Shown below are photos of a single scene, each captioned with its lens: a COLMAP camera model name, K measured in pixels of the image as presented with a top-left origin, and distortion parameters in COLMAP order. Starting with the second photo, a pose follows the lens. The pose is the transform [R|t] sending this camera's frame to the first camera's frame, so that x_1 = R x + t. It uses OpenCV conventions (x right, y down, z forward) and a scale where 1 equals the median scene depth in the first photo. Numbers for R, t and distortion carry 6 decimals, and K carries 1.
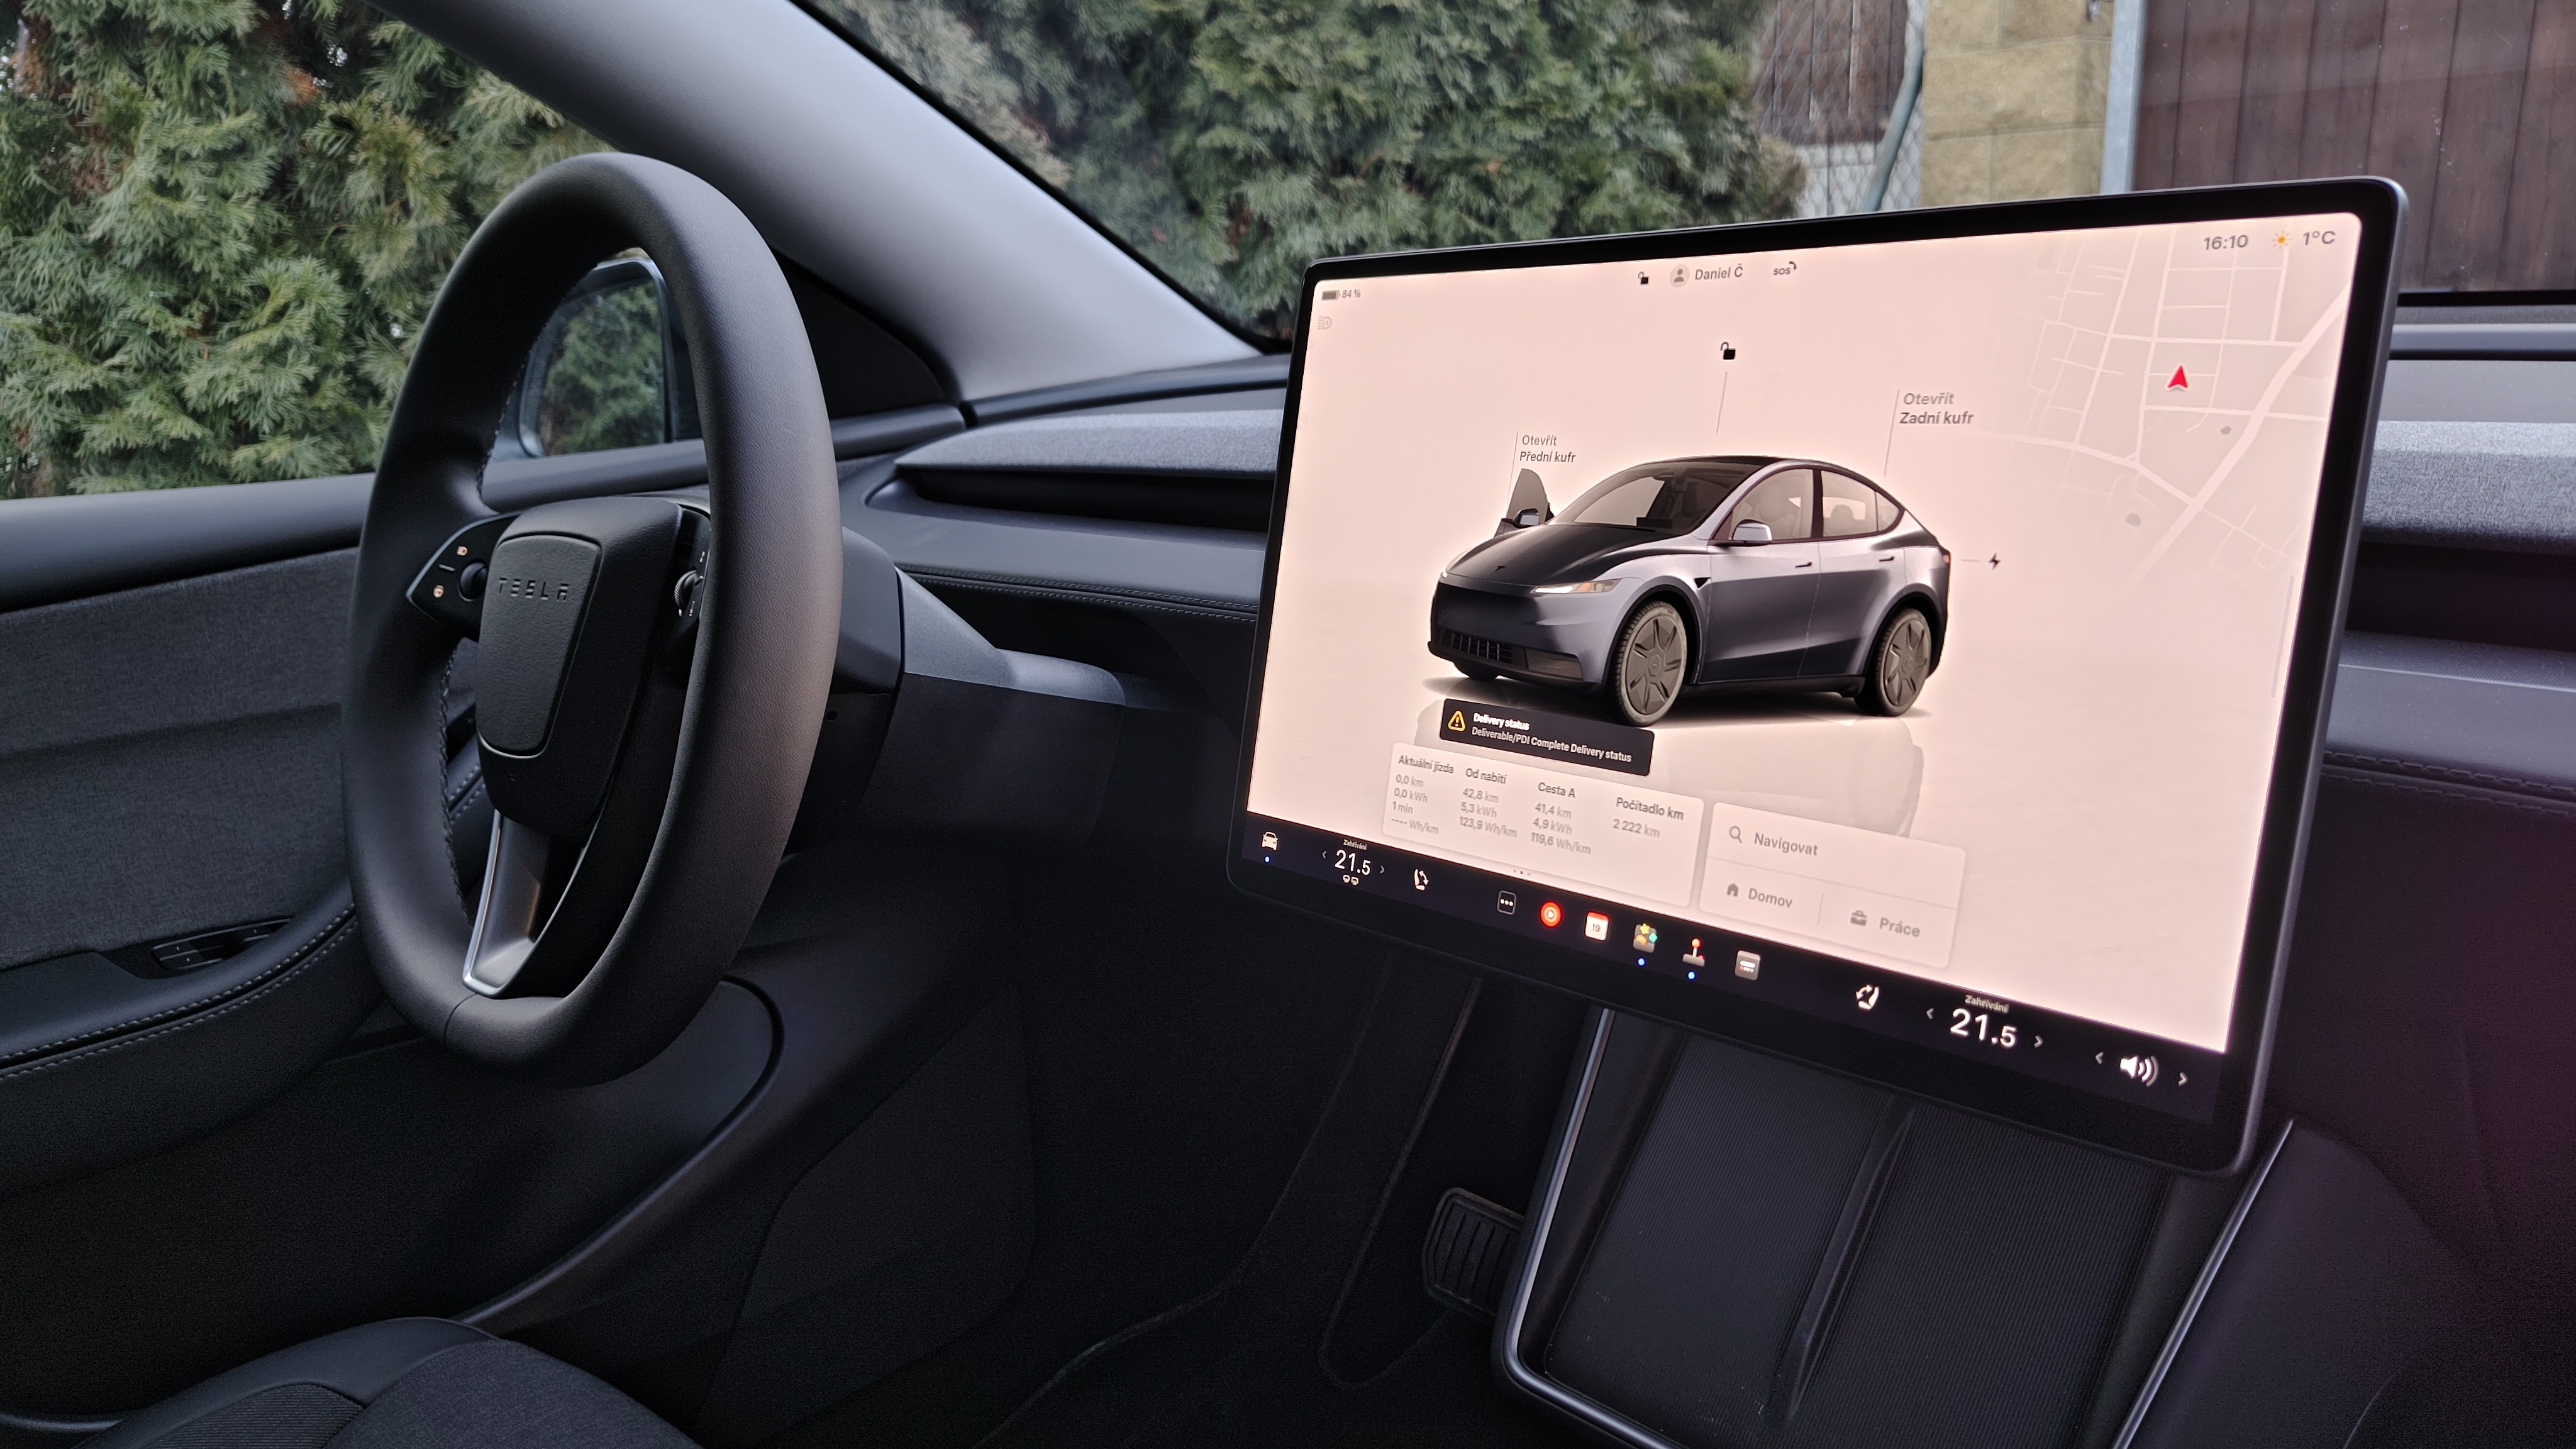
lens RADIAL K [[1763.7, 0, 1288.0], [0, 1763.7, 724.5], [0, 0, 1]] dist [0.058403, 0.001099]
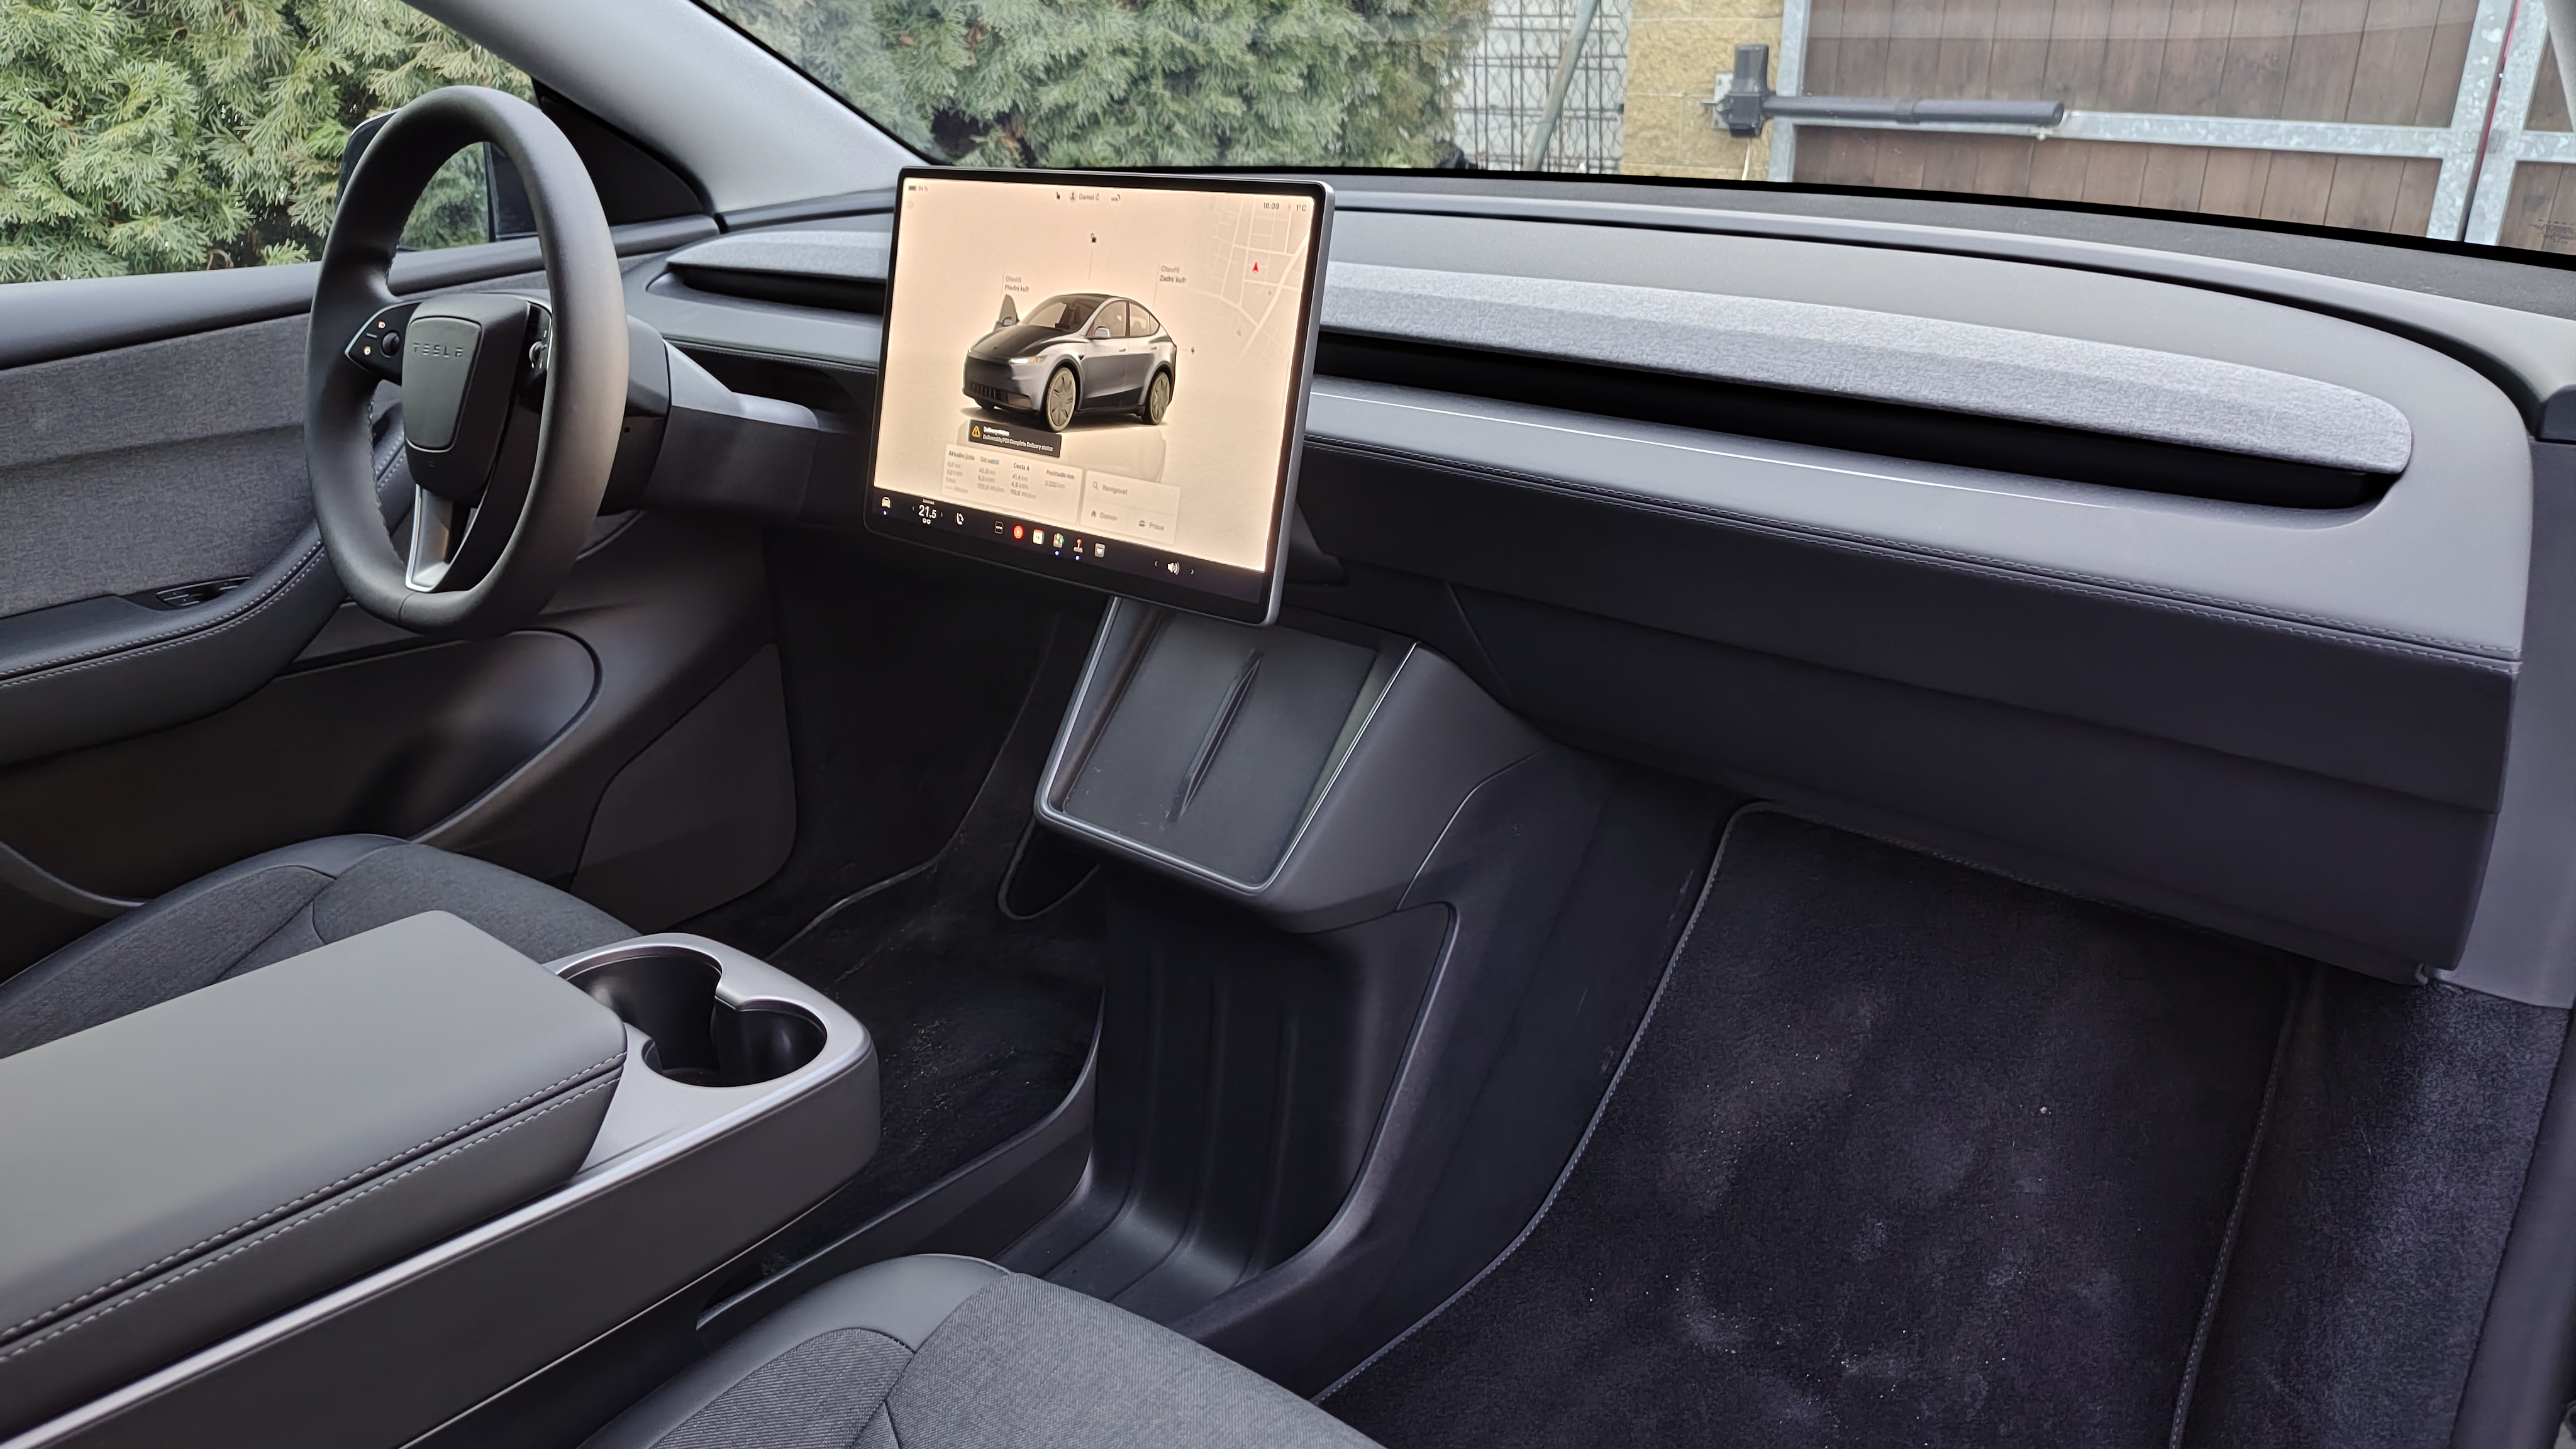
lens RADIAL K [[1796.5, 0, 1288.0], [0, 1796.5, 690.6], [0, 0, 1]] dist [0.064306, -0.047172]
pose [[0.995629, -0.006569, 0.093162, 0.189564], [-0.003602, 0.994081, 0.108580, 0.047950], [-0.093324, -0.108441, 0.989713, -0.724634]]
